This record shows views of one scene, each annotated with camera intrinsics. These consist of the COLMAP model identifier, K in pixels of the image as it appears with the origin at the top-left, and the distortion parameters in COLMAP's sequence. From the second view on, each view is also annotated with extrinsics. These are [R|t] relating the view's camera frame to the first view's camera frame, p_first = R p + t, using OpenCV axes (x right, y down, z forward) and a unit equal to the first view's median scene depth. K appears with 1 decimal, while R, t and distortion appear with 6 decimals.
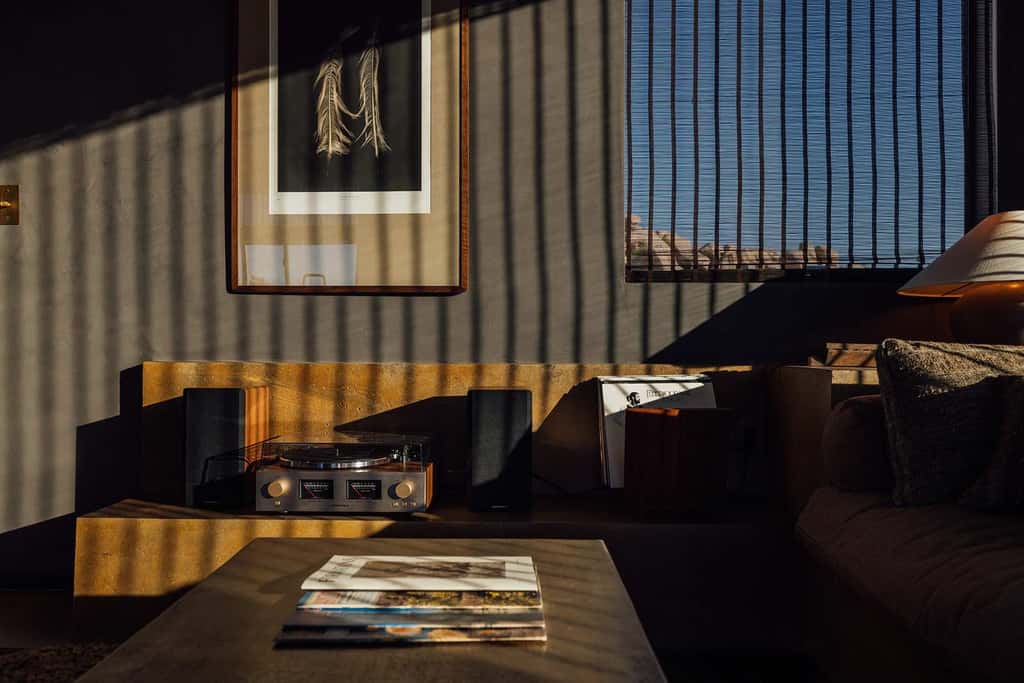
lens RADIAL K [[864.0, 0, 512.3], [0, 864.0, 362.0], [0, 0, 1]] dist [0.000862, -0.007470]
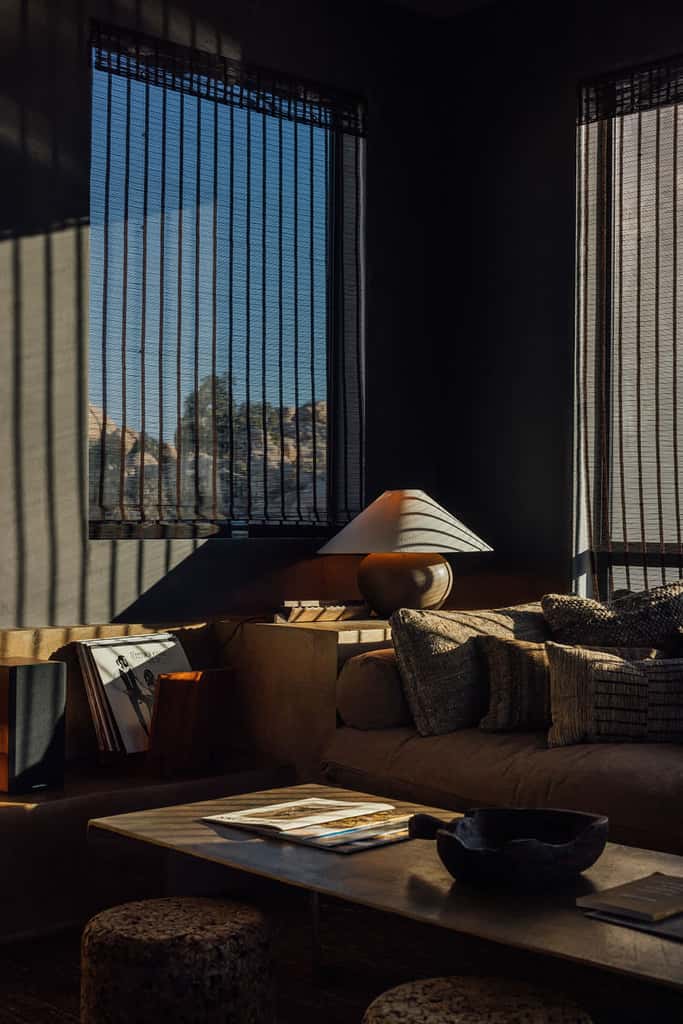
lens RADIAL K [[1455.6, 0, 341.5], [0, 1455.6, 512.0], [0, 0, 1]] dist [0.041678, 0.033737]
pose [[0.704008, 0.011170, 0.710104, -0.834092], [0.002067, 0.999840, -0.017777, -0.094197], [-0.710189, 0.013983, 0.703872, -0.333304]]
